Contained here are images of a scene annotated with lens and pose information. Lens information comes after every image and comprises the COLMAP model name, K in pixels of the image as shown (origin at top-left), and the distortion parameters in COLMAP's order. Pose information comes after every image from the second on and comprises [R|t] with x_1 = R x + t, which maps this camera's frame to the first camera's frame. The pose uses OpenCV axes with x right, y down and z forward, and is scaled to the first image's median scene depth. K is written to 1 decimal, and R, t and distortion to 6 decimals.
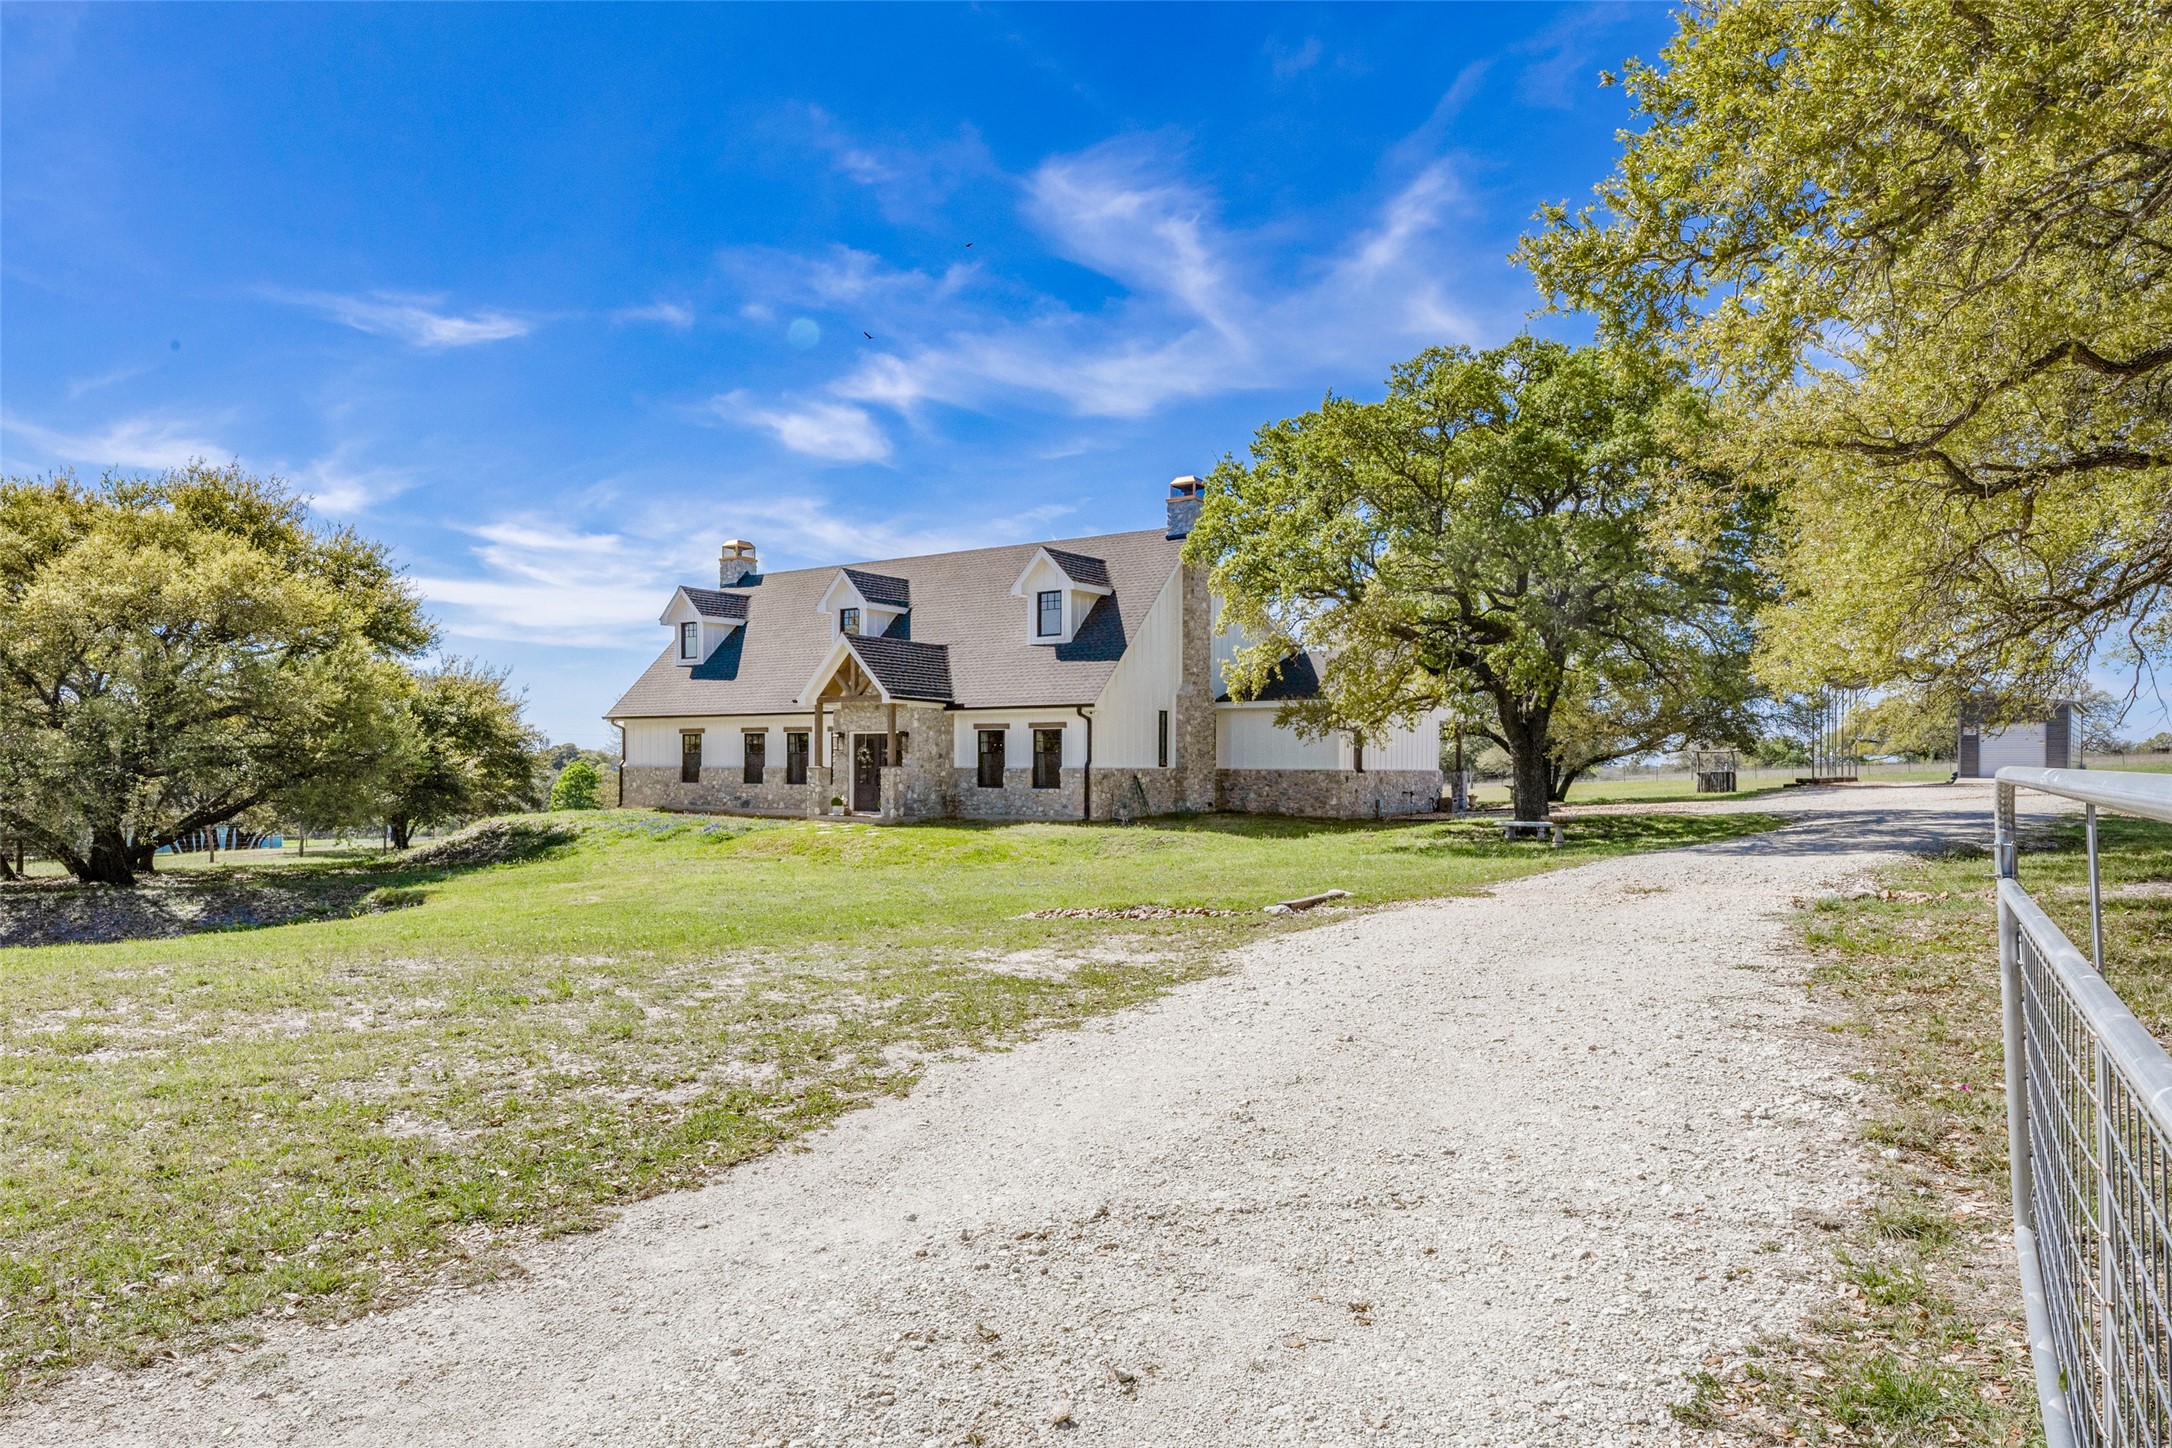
lens RADIAL K [[1339.9, 0, 1086.5], [0, 1339.9, 719.9], [0, 0, 1]] dist [-0.006875, -0.000102]
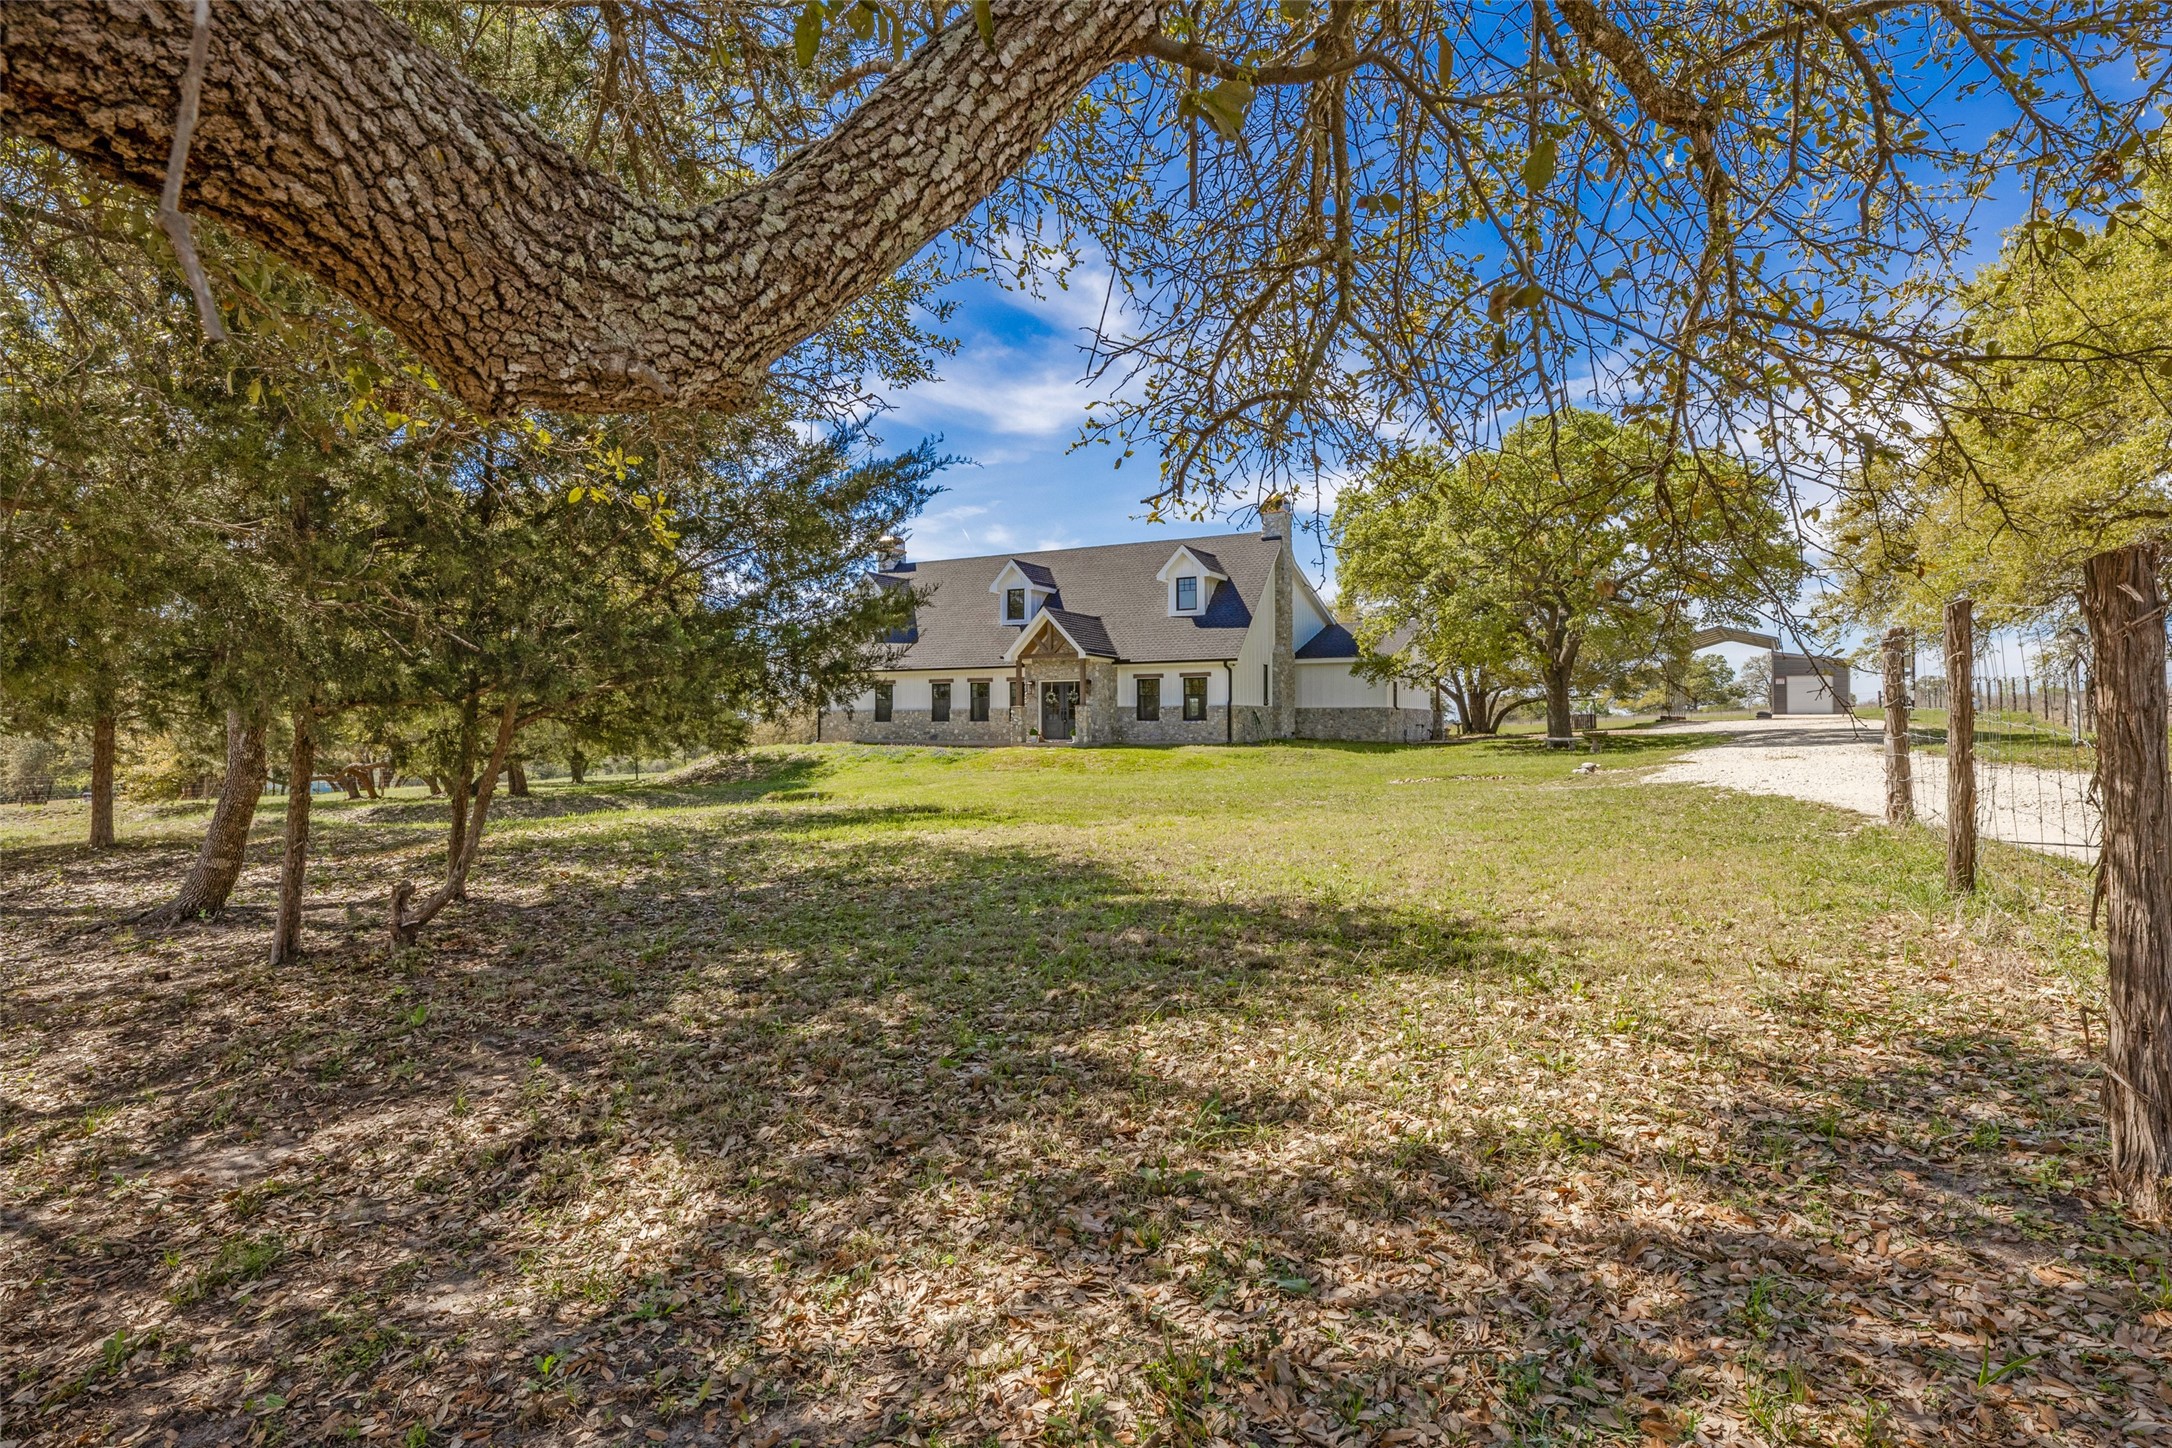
lens RADIAL K [[1109.8, 0, 1084.9], [0, 1109.8, 724.4], [0, 0, 1]] dist [0.002450, 0.000042]
pose [[0.995532, -0.006507, 0.094199, -0.239989], [0.003184, 0.999369, 0.035386, 0.013839], [-0.094370, -0.034928, 0.994924, -0.121709]]
